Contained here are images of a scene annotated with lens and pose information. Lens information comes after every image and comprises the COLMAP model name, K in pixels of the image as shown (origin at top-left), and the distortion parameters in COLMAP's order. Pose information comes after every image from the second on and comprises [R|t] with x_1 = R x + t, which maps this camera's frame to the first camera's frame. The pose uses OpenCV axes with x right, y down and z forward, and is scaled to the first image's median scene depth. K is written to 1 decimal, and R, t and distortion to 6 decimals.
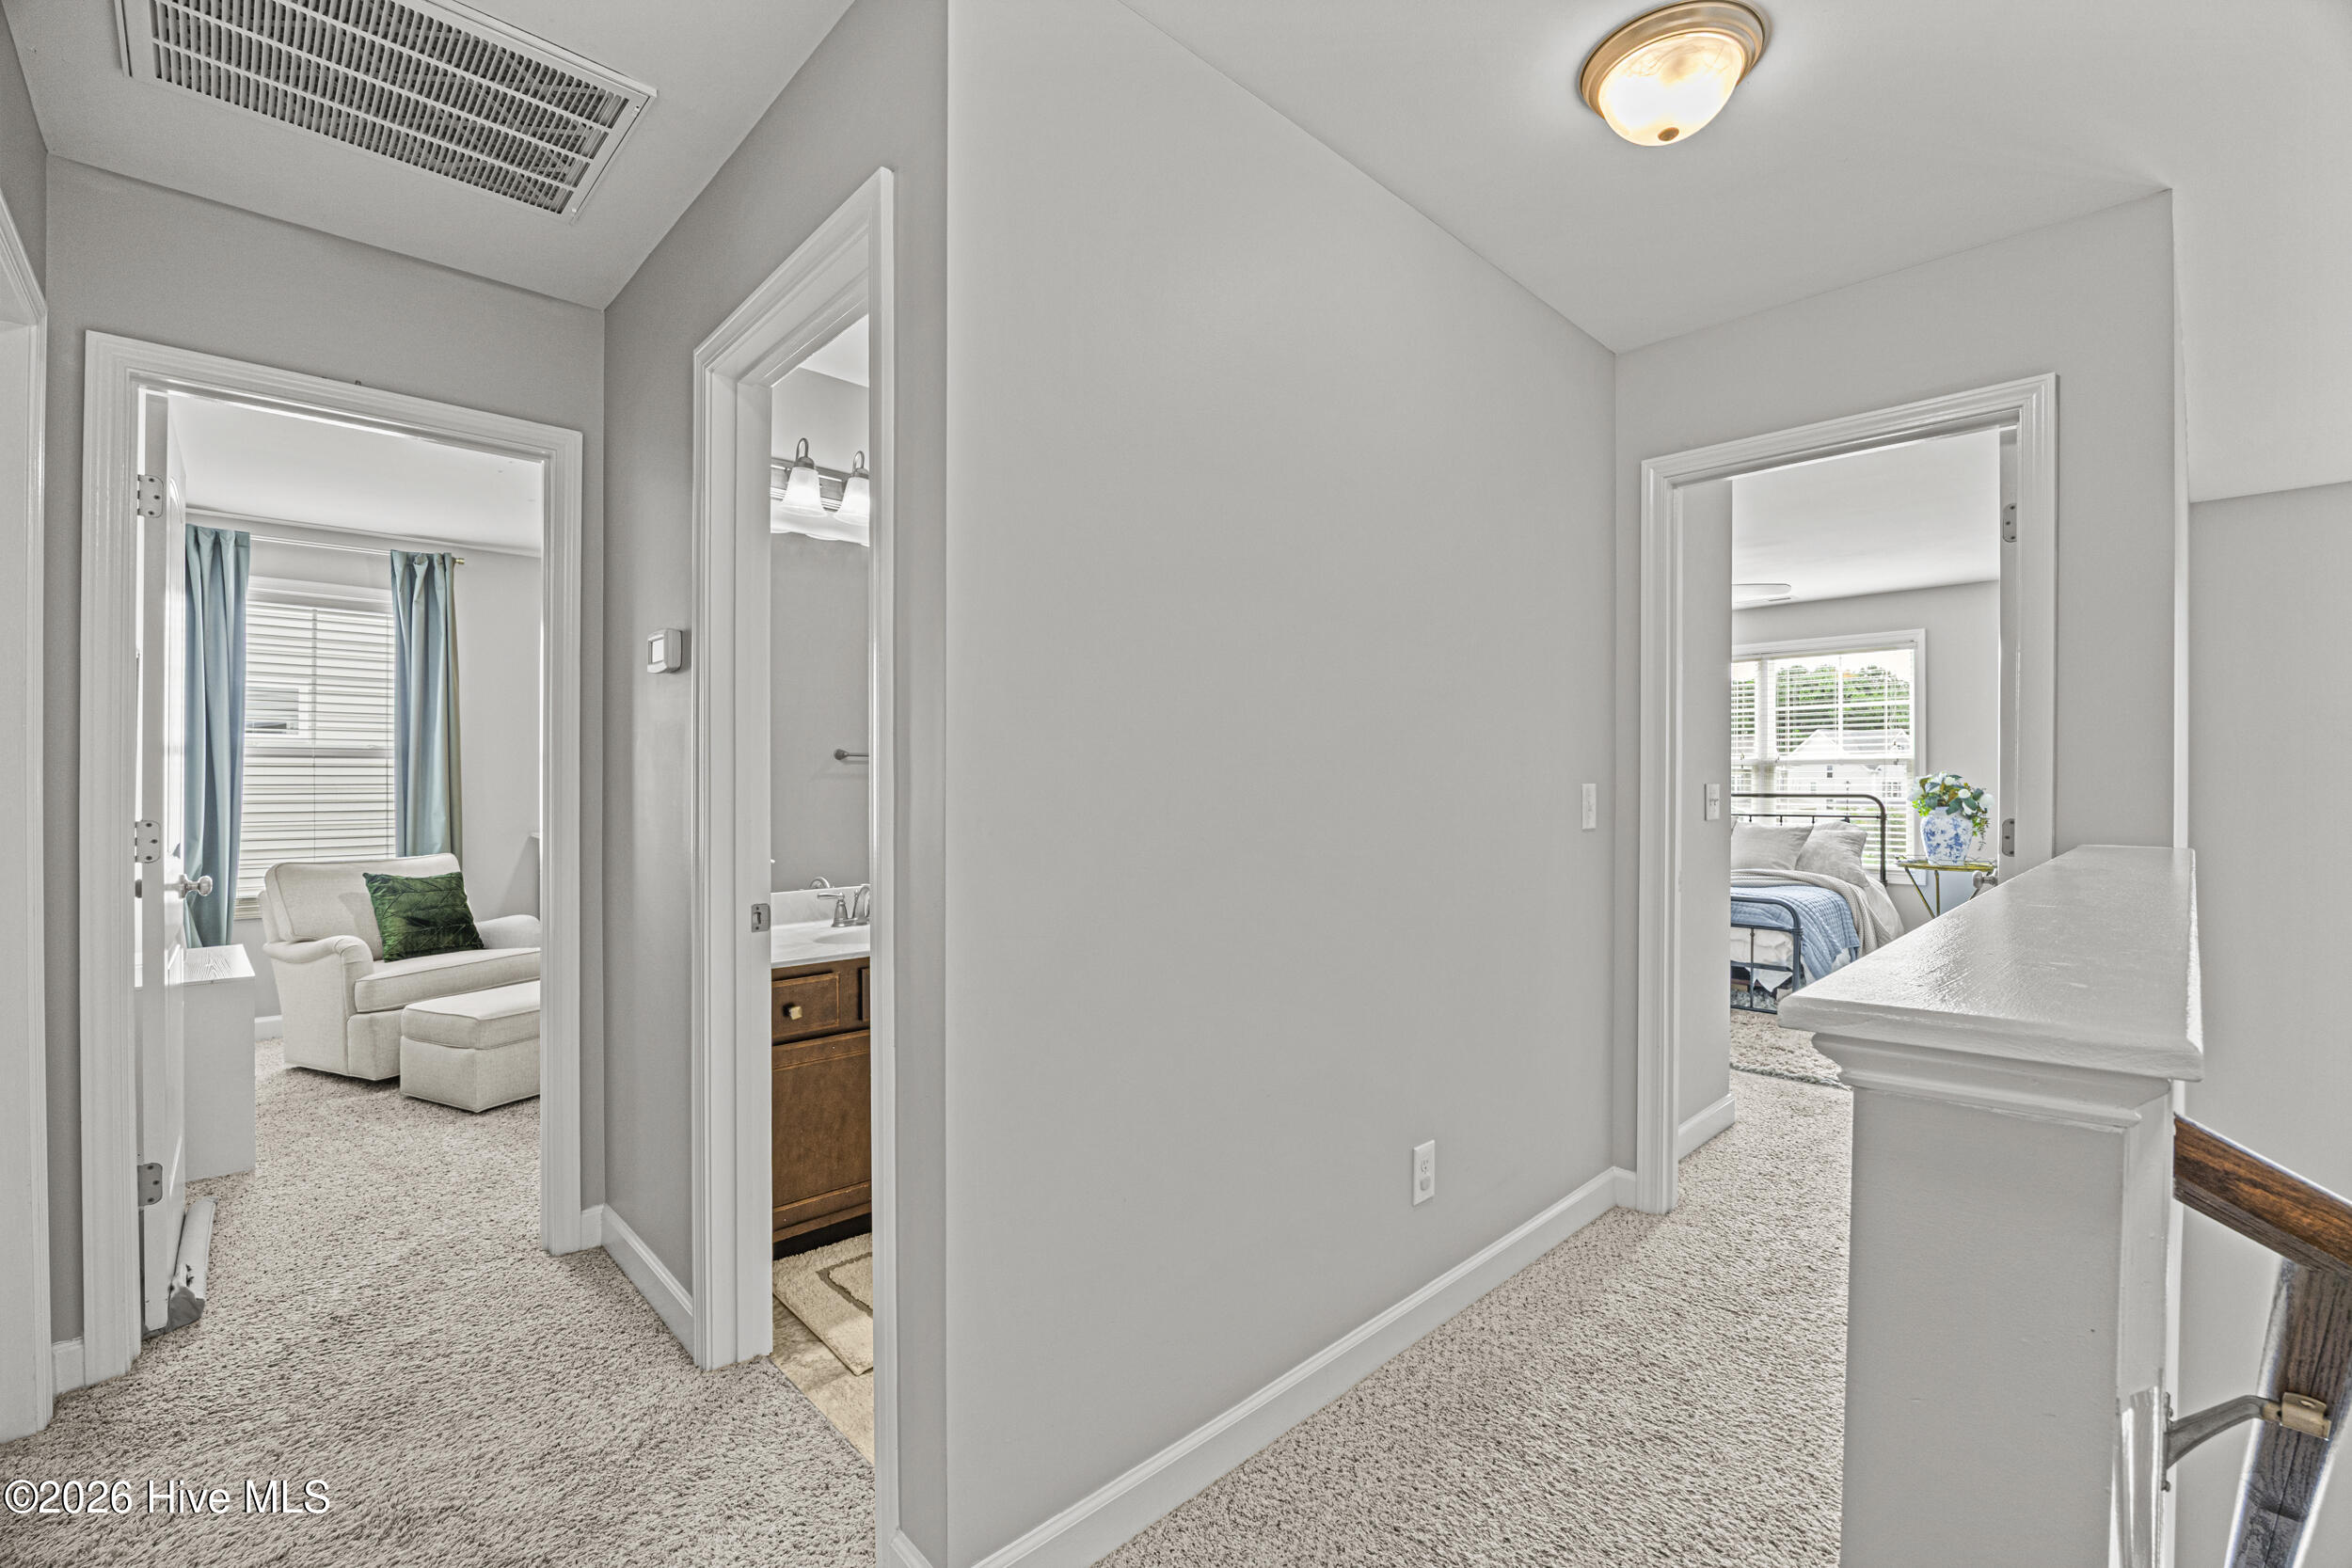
lens RADIAL K [[1018.3, 0, 1172.2], [0, 1018.3, 780.2], [0, 0, 1]] dist [-0.002423, -0.001658]
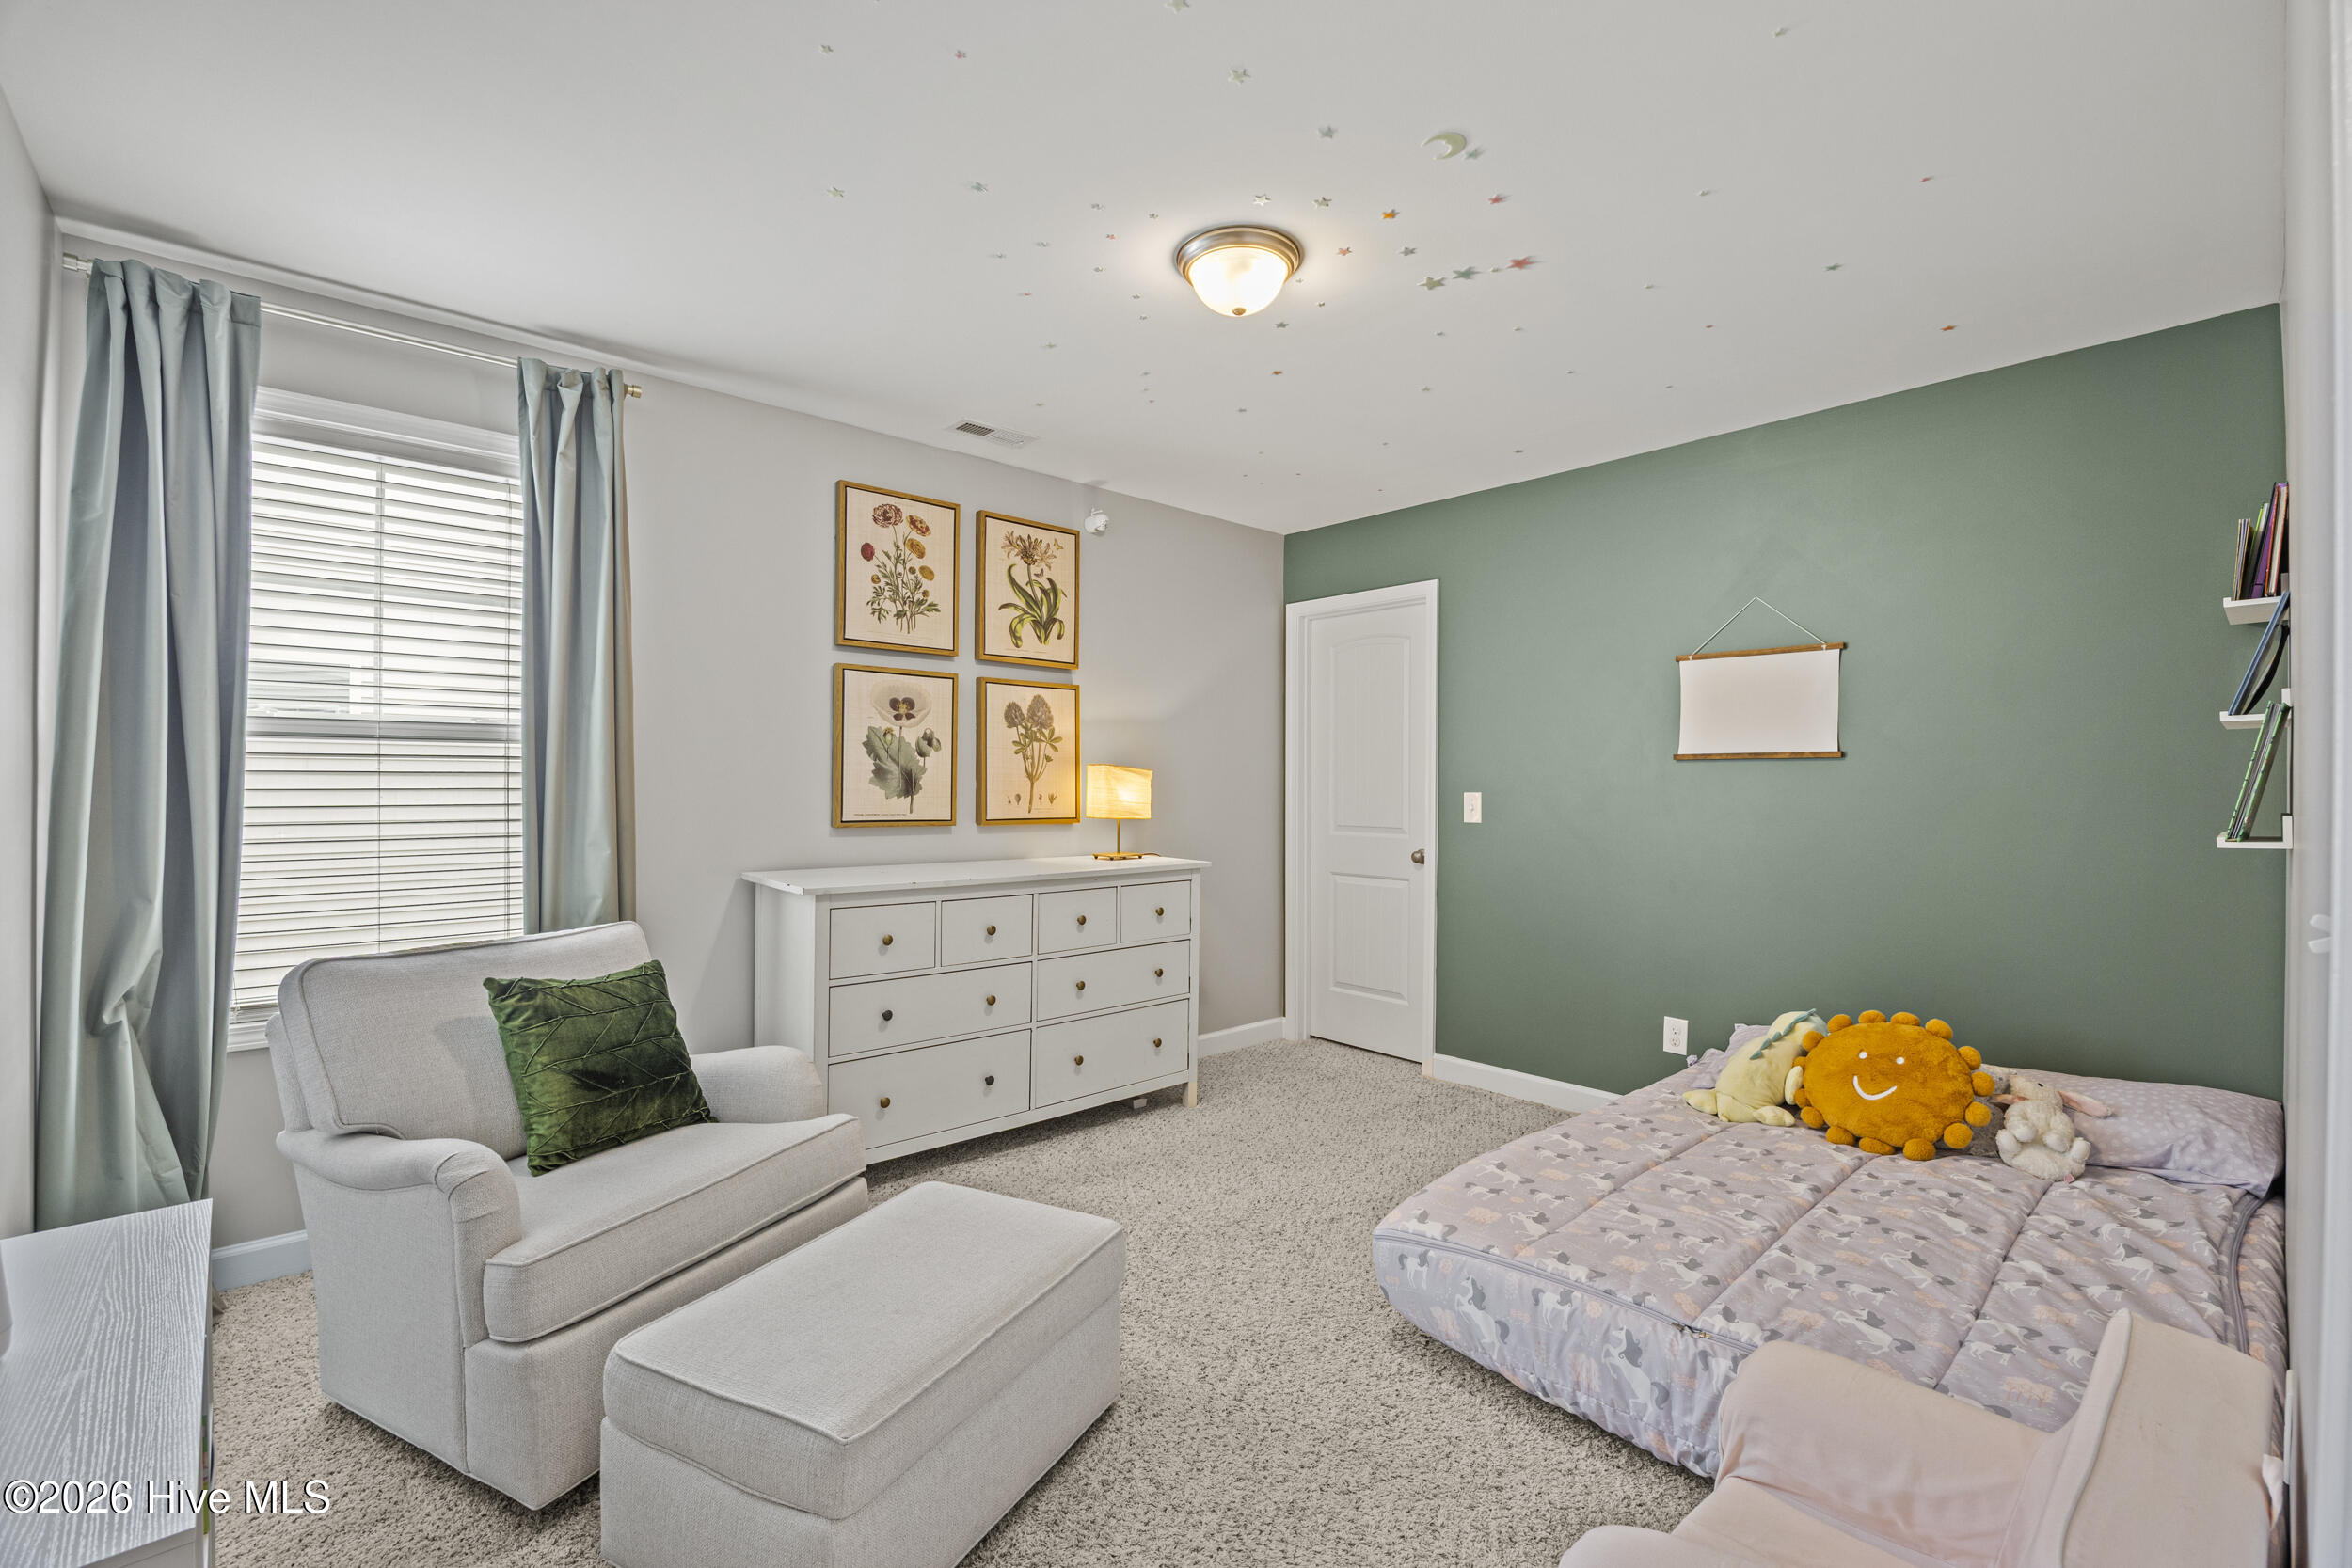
lens RADIAL K [[1018.3, 0, 1170.9], [0, 1018.3, 759.9], [0, 0, 1]] dist [-0.002423, -0.001658]
pose [[0.999970, 0.001225, -0.007681, -0.472927], [-0.001356, 0.999852, -0.017128, -0.003616], [0.007659, 0.017138, 0.999824, 0.526420]]
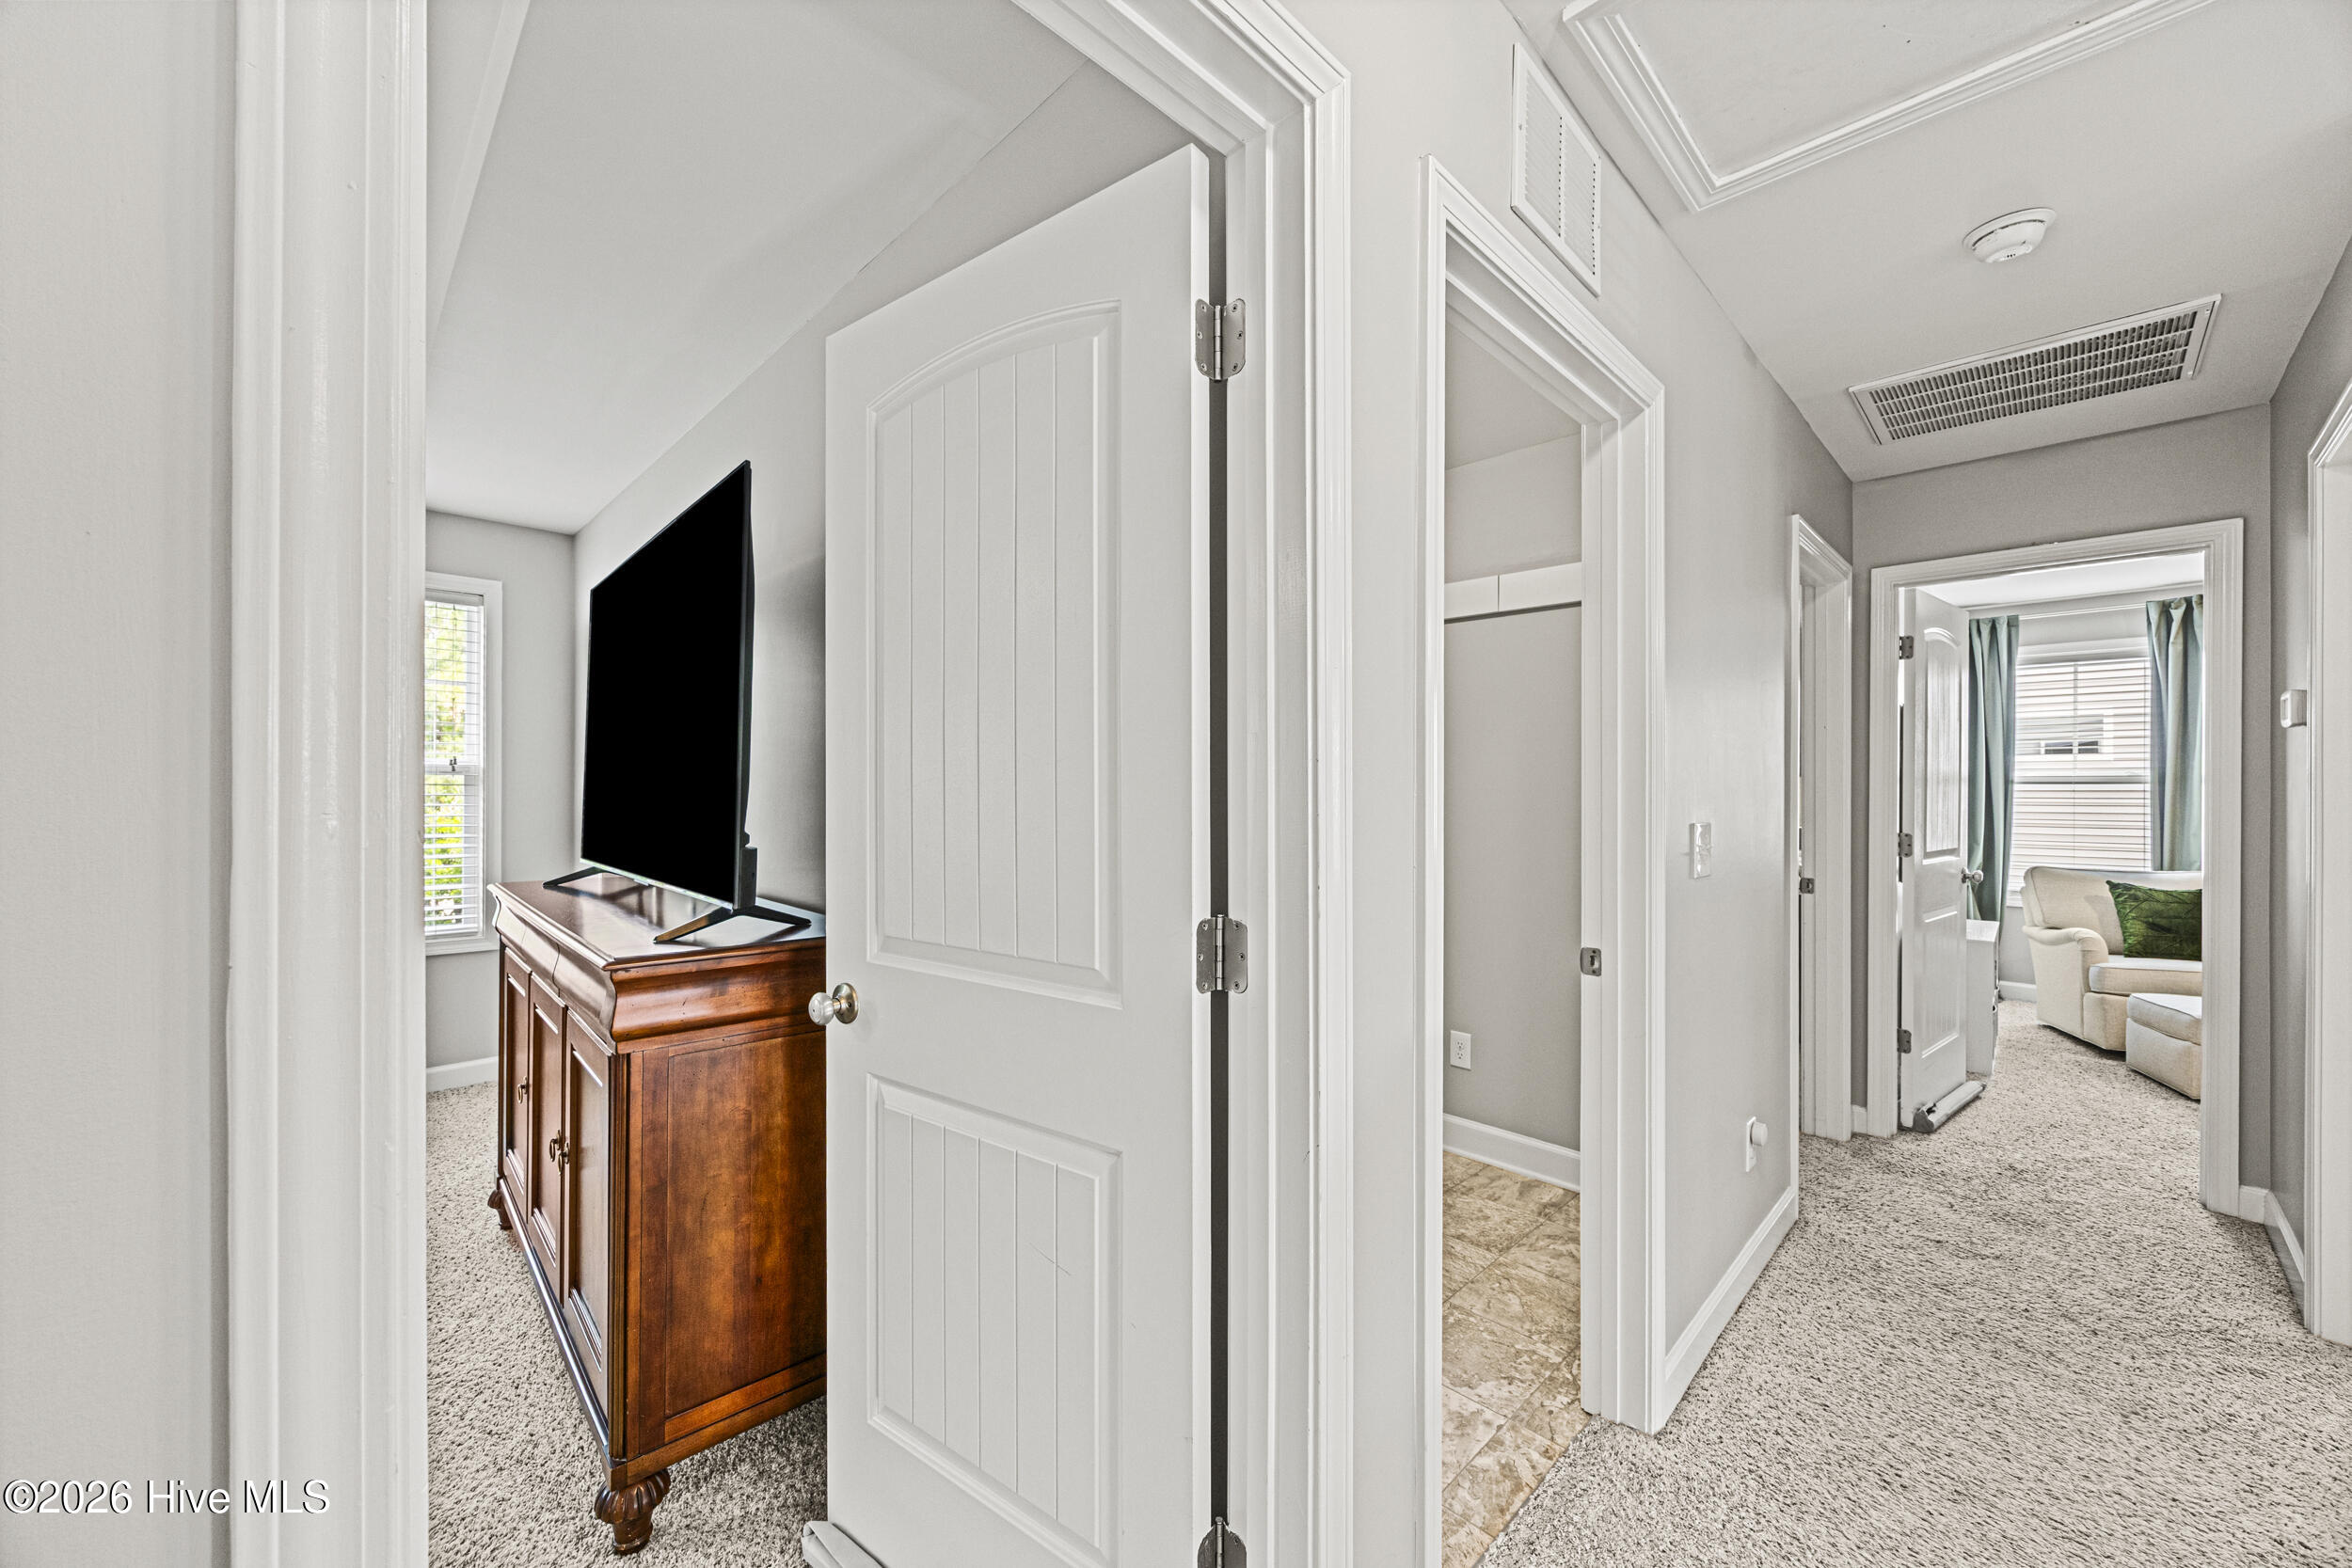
lens RADIAL K [[874.8, 0, 1173.6], [0, 874.8, 797.8], [0, 0, 1]] dist [-0.000096, -0.000683]
pose [[0.026951, 0.008643, -0.999599, 0.213072], [-0.001521, 0.999962, 0.008605, -0.014239], [0.999636, 0.001288, 0.026963, -0.138130]]
